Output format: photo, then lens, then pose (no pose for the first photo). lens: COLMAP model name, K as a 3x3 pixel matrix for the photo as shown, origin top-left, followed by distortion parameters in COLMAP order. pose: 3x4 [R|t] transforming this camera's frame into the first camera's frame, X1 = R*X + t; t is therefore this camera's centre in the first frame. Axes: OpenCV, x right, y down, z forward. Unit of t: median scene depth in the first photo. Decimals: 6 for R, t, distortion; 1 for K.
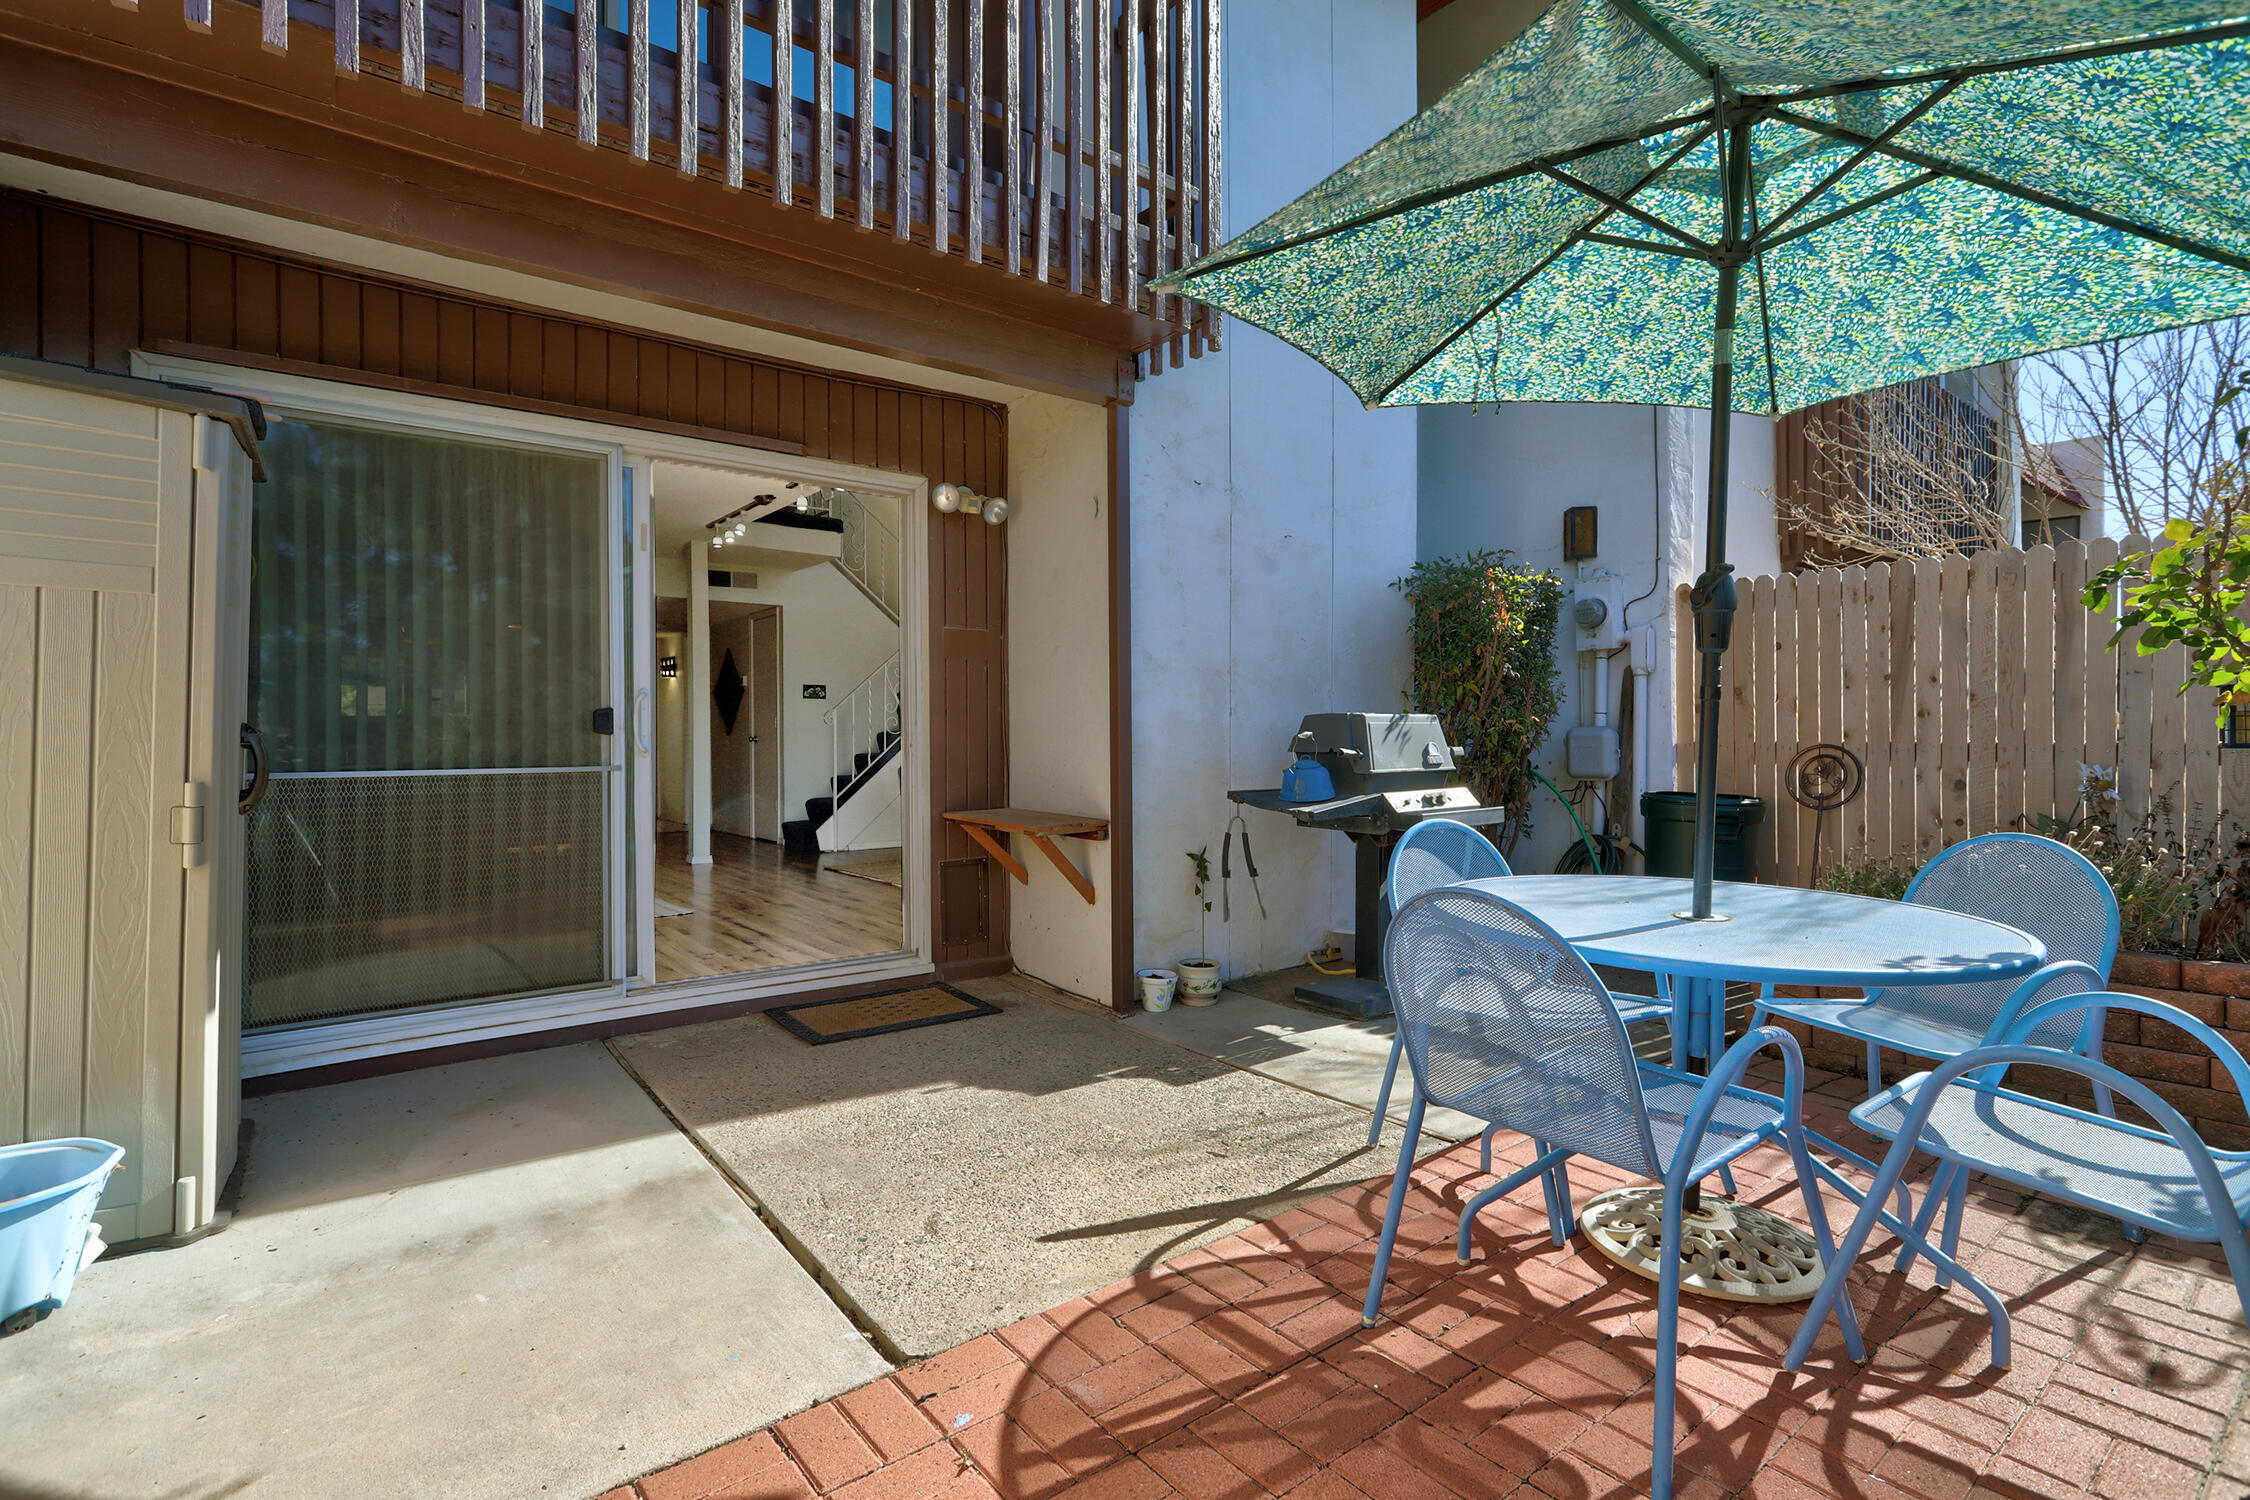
lens RADIAL K [[1055.5, 0, 1125.0], [0, 1055.5, 750.0], [0, 0, 1]] dist [-0.000853, -0.000061]
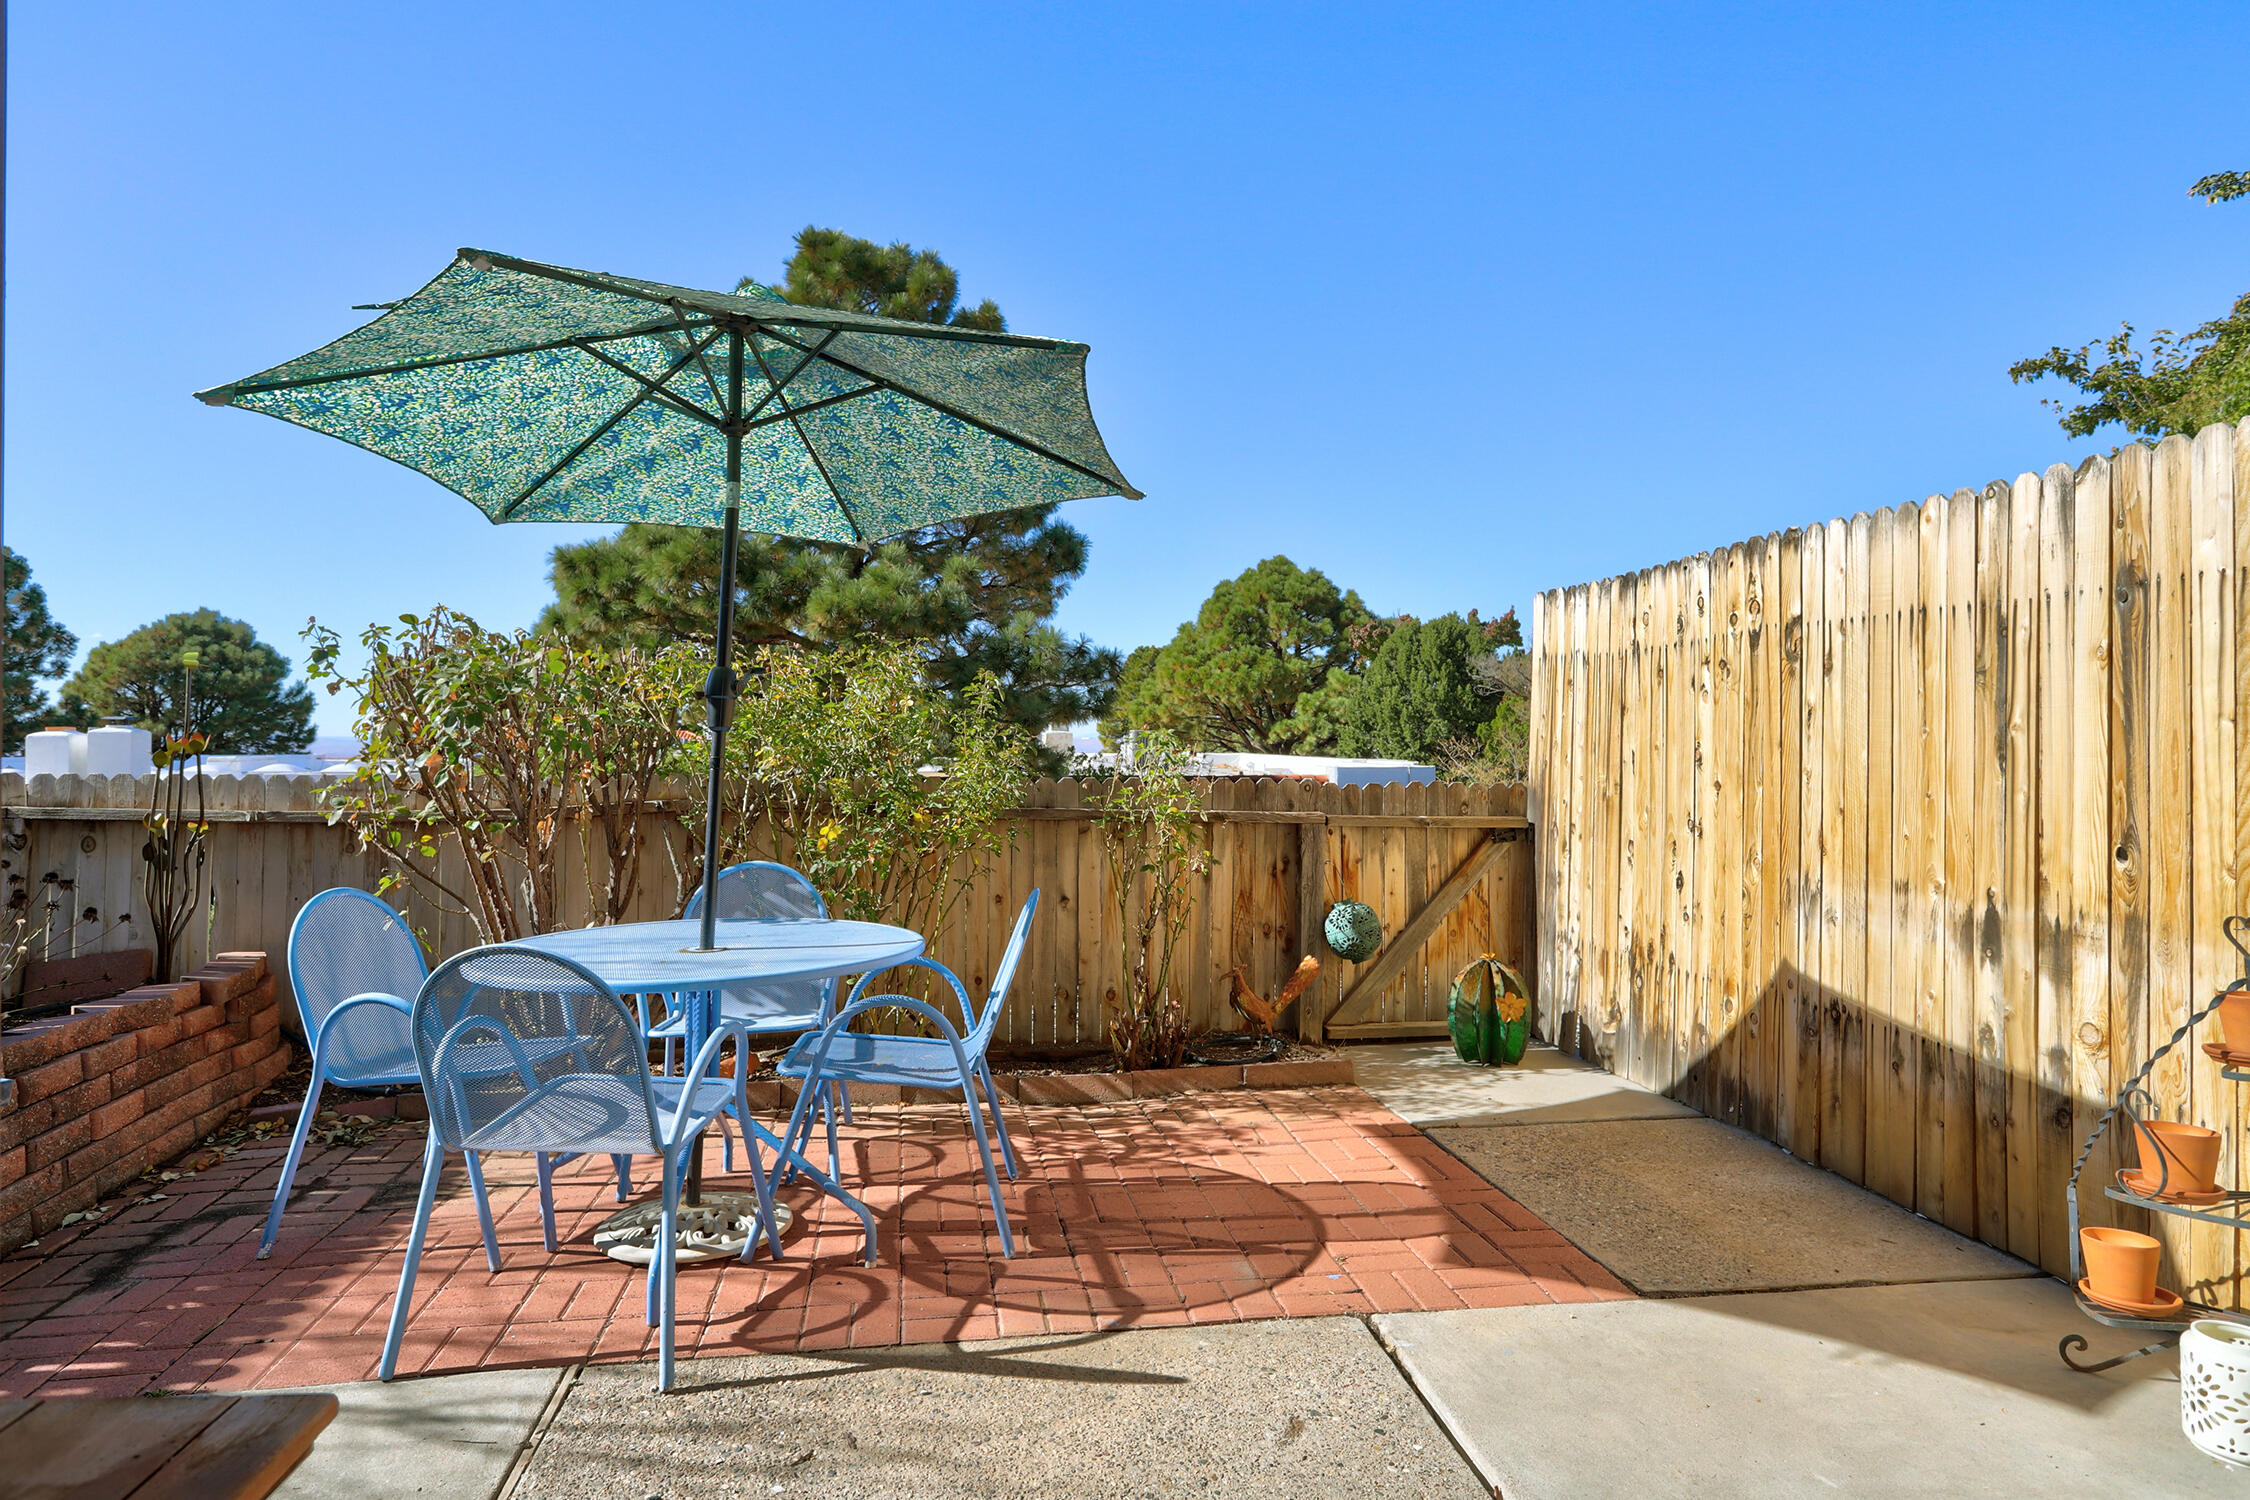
lens RADIAL K [[1382.4, 0, 1125.0], [0, 1382.4, 750.0], [0, 0, 1]] dist [0.001132, 0.000032]
pose [[-0.880071, 0.004301, 0.474822, -0.621097], [0.011168, 0.999870, 0.011644, -0.080323], [-0.474710, 0.015550, -0.880005, 2.152981]]
